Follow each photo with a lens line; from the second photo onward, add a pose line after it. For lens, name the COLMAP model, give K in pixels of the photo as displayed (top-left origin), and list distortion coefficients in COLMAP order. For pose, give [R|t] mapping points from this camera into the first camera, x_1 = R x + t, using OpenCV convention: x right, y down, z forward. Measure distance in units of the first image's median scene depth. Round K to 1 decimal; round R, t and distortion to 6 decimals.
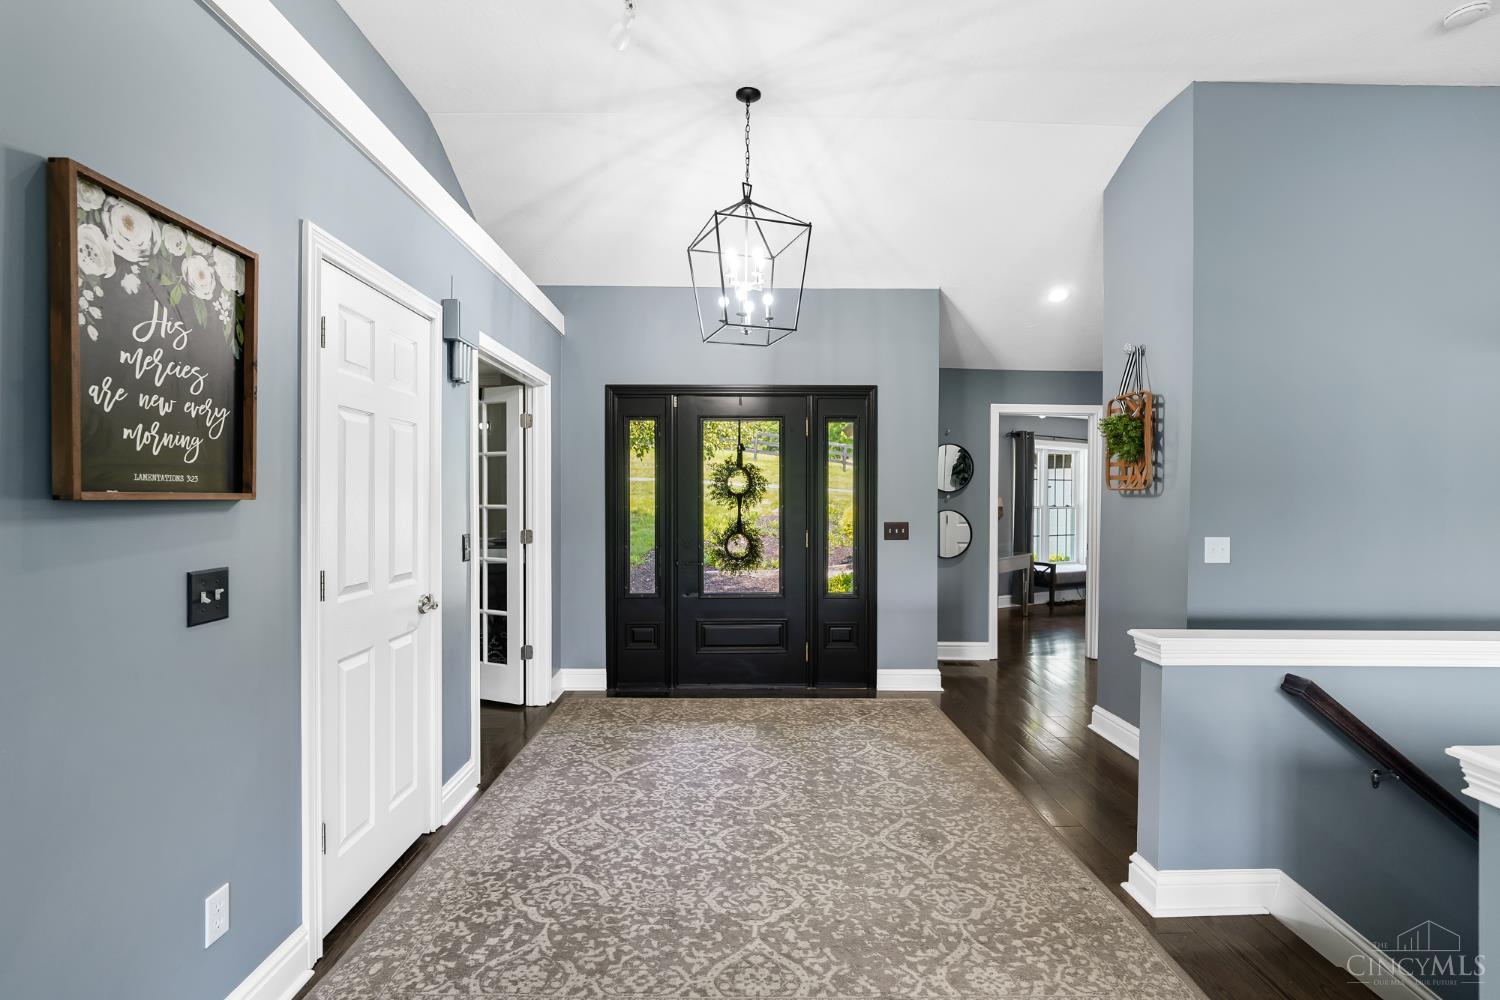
lens RADIAL K [[702.6, 0, 747.7], [0, 702.6, 497.0], [0, 0, 1]] dist [-0.010609, 0.000364]
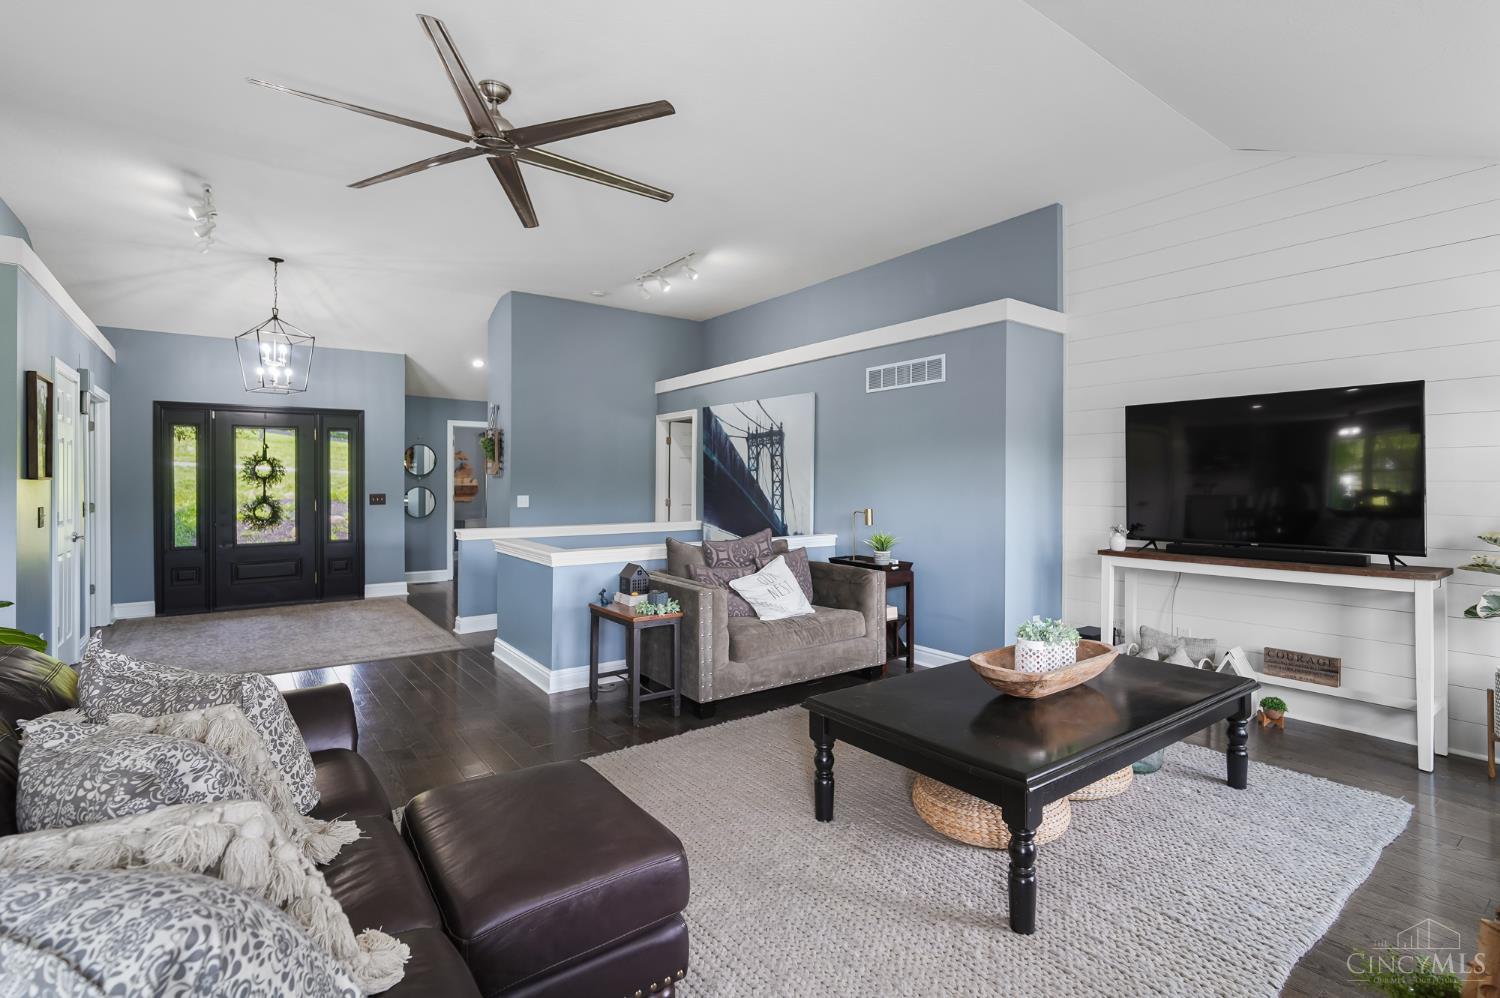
lens RADIAL K [[702.6, 0, 712.8], [0, 702.6, 471.6], [0, 0, 1]] dist [-0.010609, 0.000364]
pose [[0.835153, -0.000276, 0.550017, -0.034428], [0.007081, 0.999922, -0.010250, 0.006018], [-0.549972, 0.012456, 0.835090, -0.785482]]
